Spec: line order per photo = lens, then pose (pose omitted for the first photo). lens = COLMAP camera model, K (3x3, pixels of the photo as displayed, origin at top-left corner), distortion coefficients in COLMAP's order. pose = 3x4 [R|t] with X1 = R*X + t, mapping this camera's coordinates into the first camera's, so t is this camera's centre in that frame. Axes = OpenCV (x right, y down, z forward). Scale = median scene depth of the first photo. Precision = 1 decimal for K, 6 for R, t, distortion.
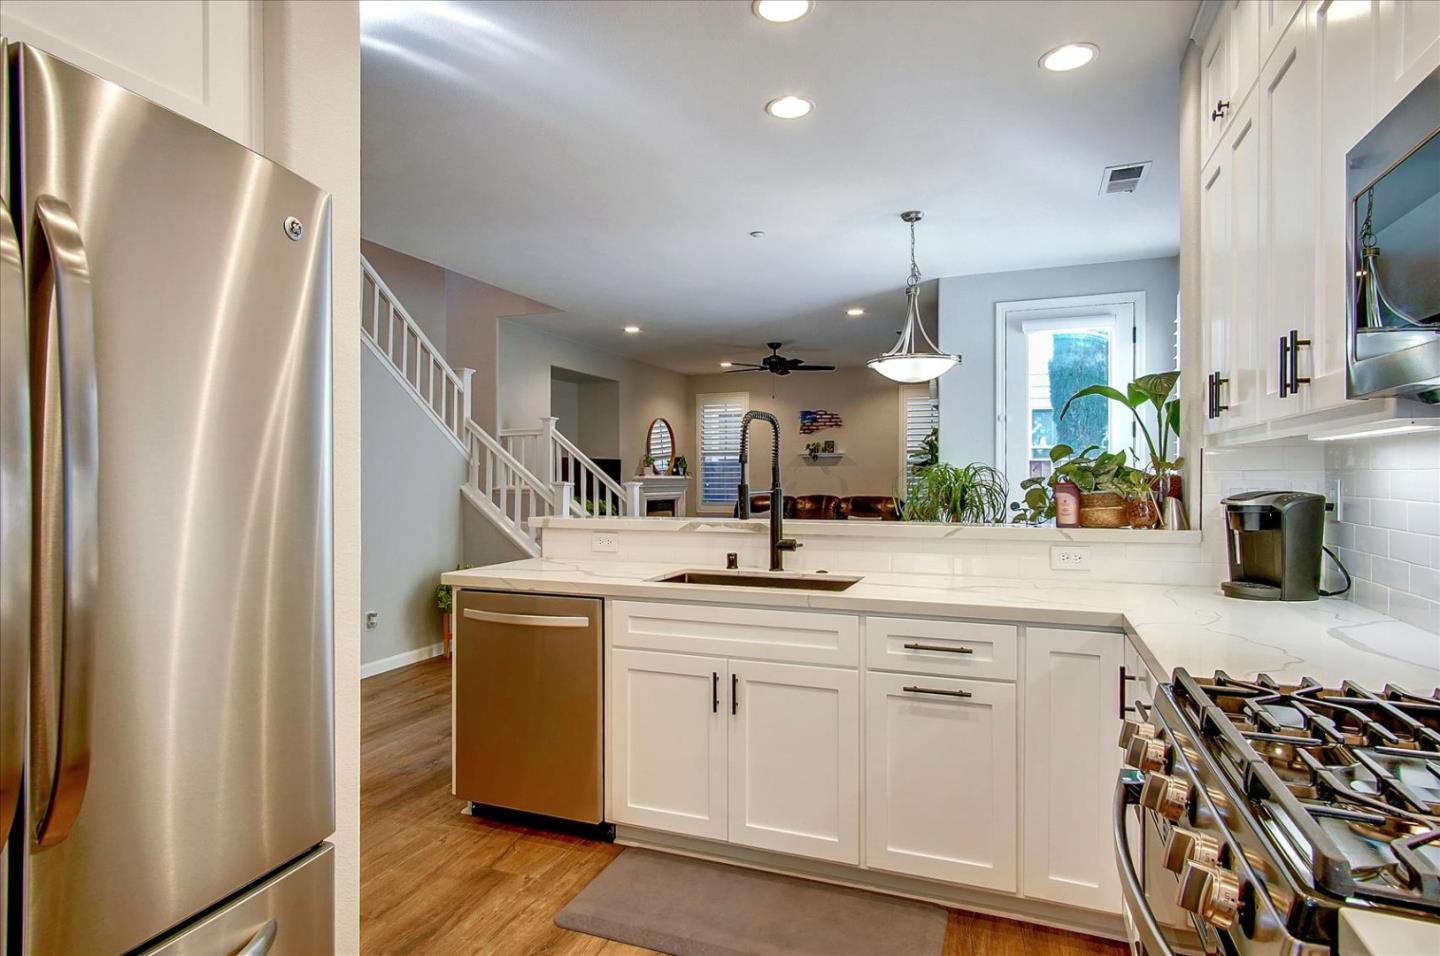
lens RADIAL K [[791.6, 0, 714.6], [0, 791.6, 474.1], [0, 0, 1]] dist [0.014742, 0.001617]
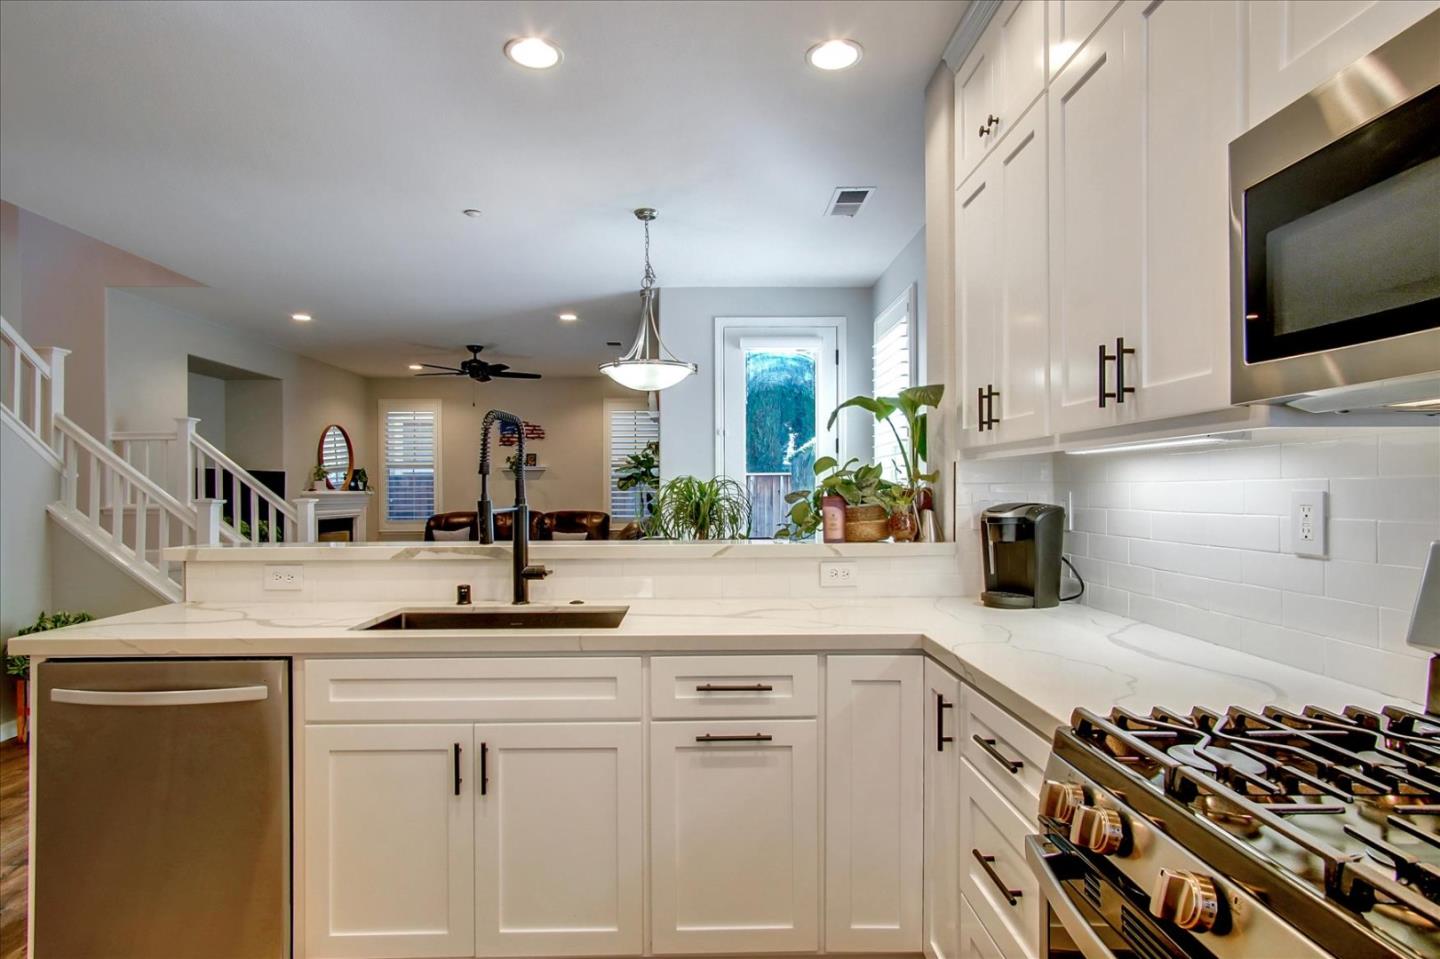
lens RADIAL K [[782.6, 0, 712.1], [0, 782.6, 488.9], [0, 0, 1]] dist [-0.006014, 0.012635]
pose [[0.923916, -0.002086, 0.382591, -0.039962], [0.002076, 0.999998, 0.000438, 0.000926], [-0.382591, 0.000390, 0.923918, 0.129499]]
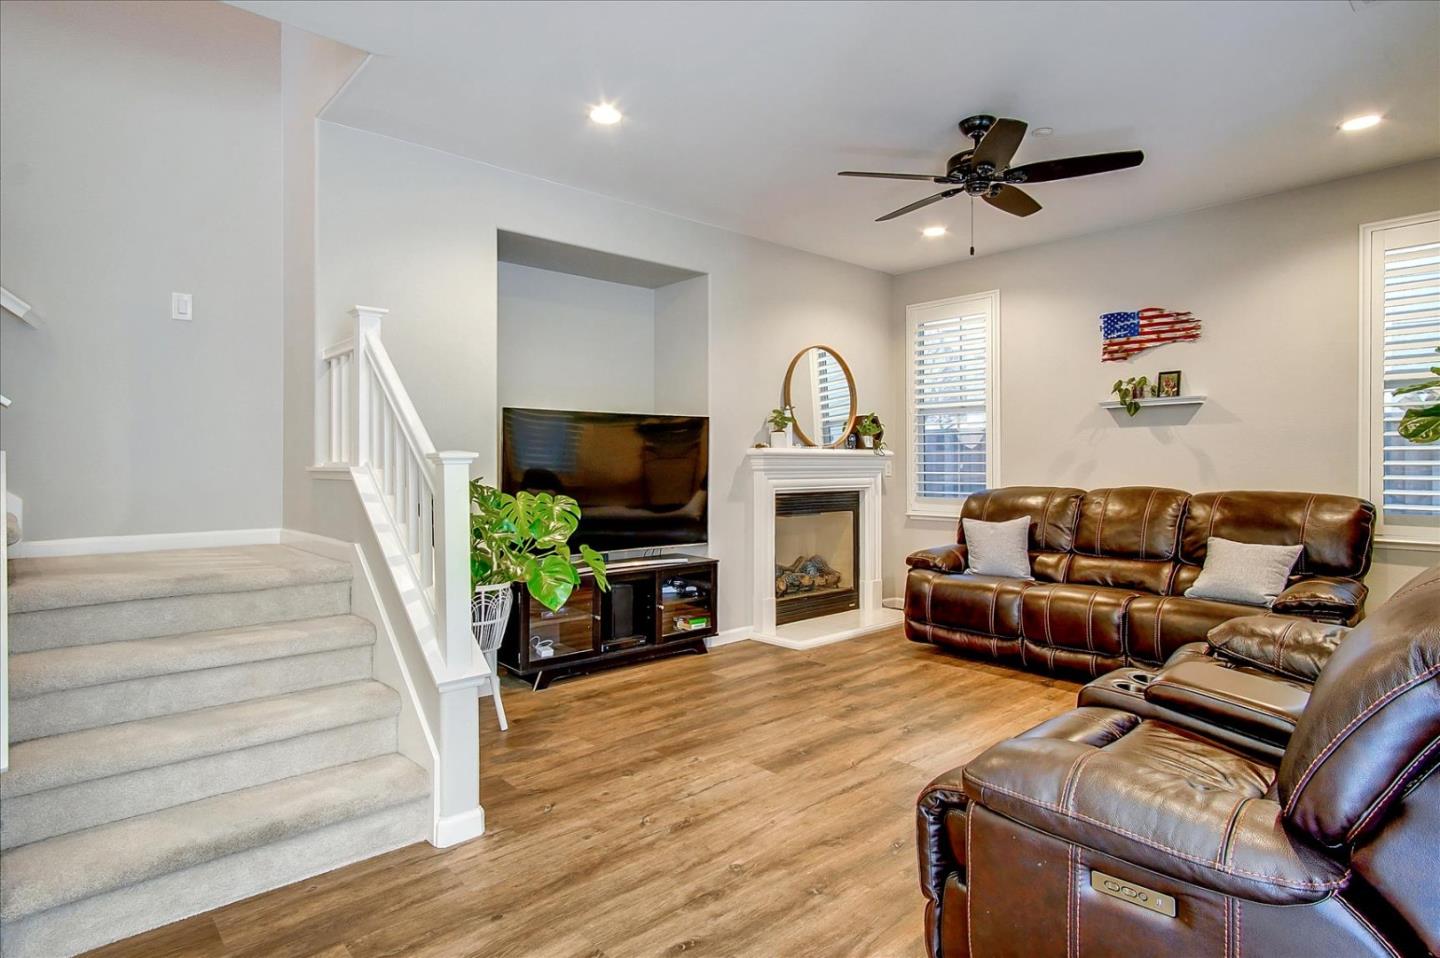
lens RADIAL K [[791.6, 0, 714.6], [0, 791.6, 475.1], [0, 0, 1]] dist [0.014742, 0.001617]
pose [[0.896559, 0.008121, -0.442850, 0.312165], [0.001294, 0.999780, 0.020953, 0.024188], [0.442922, -0.019359, 0.896351, 1.277480]]
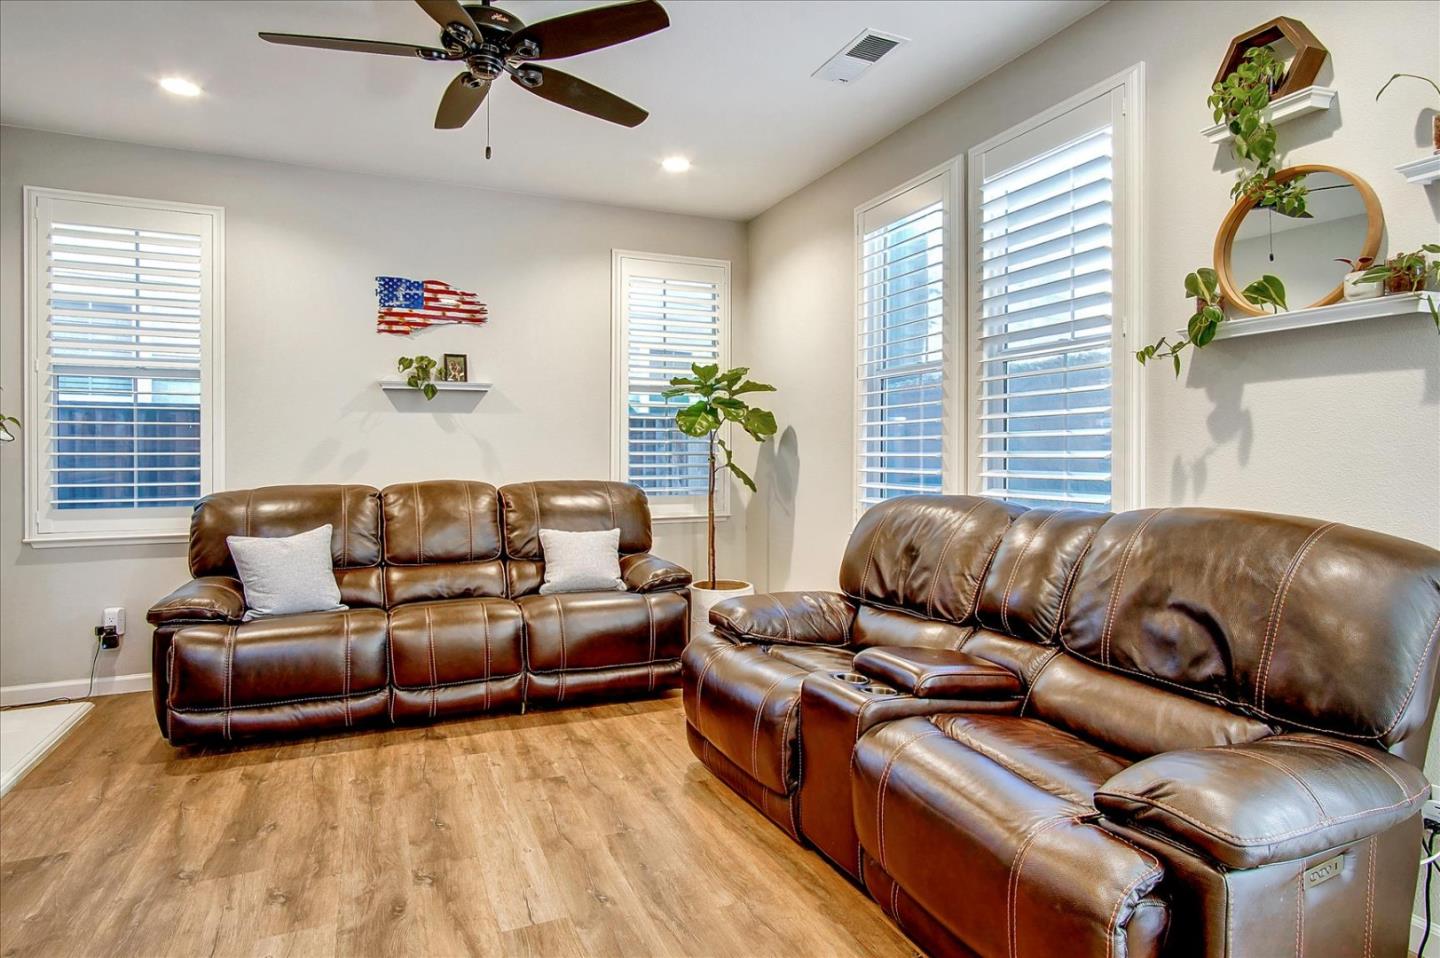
lens RADIAL K [[790.3, 0, 728.2], [0, 790.3, 456.1], [0, 0, 1]] dist [0.003632, 0.000249]
pose [[0.696378, -0.000197, 0.717675, -0.163481], [-0.003998, 0.999983, 0.004153, 0.029717], [-0.717664, -0.005761, 0.696366, 1.650445]]
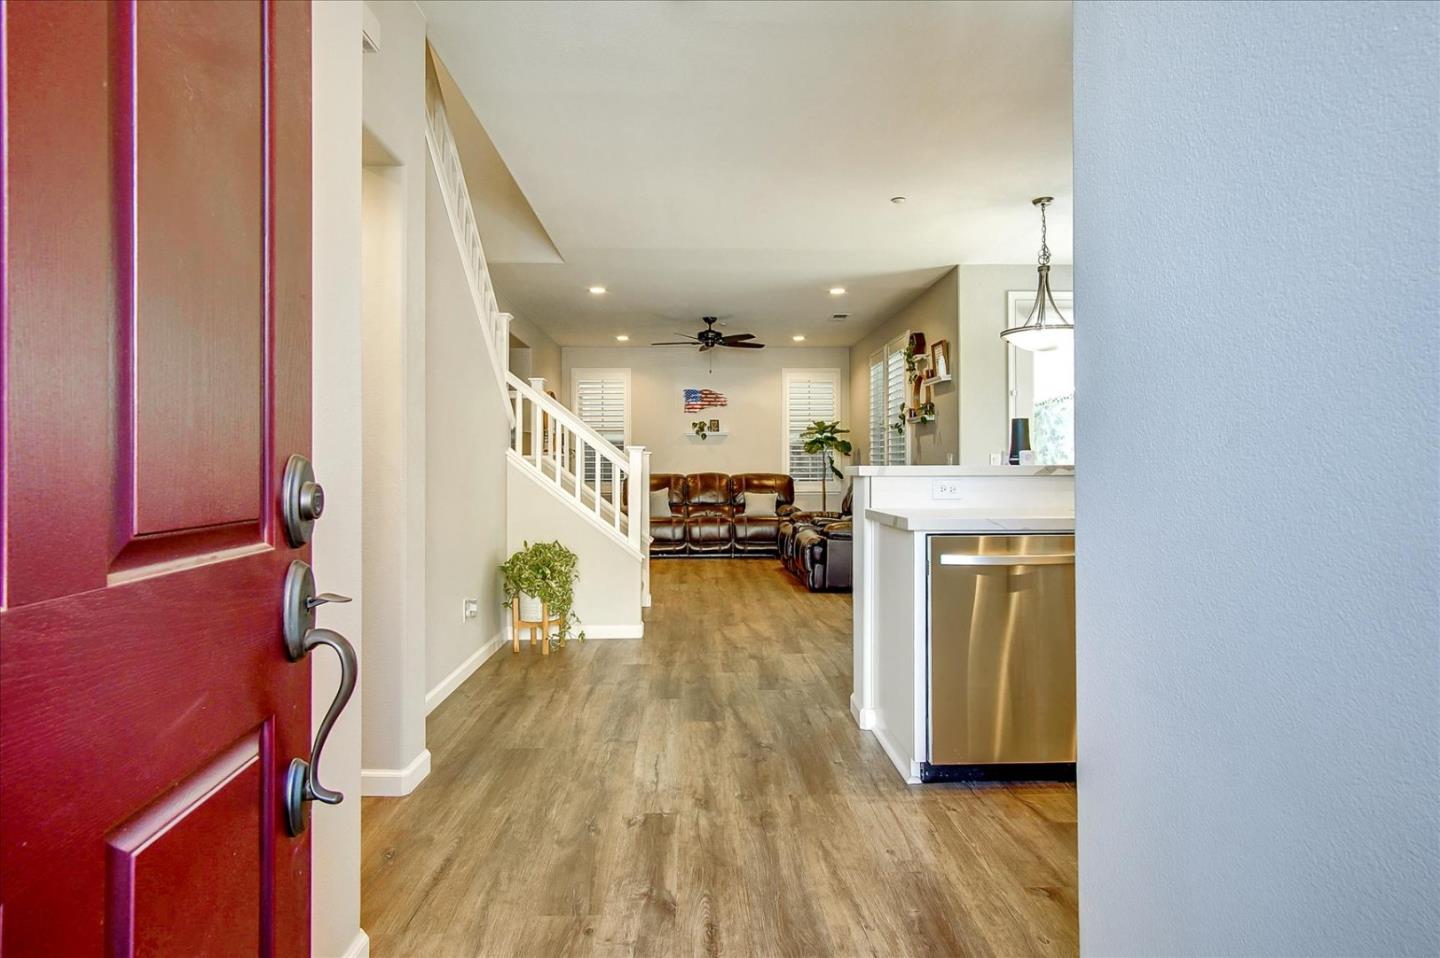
lens RADIAL K [[782.6, 0, 712.1], [0, 782.6, 488.4], [0, 0, 1]] dist [-0.006014, 0.012635]
pose [[0.923091, -0.009941, 0.384453, -0.677196], [-0.001702, 0.999550, 0.029932, 0.043379], [-0.384577, -0.028284, 0.922659, 0.200572]]
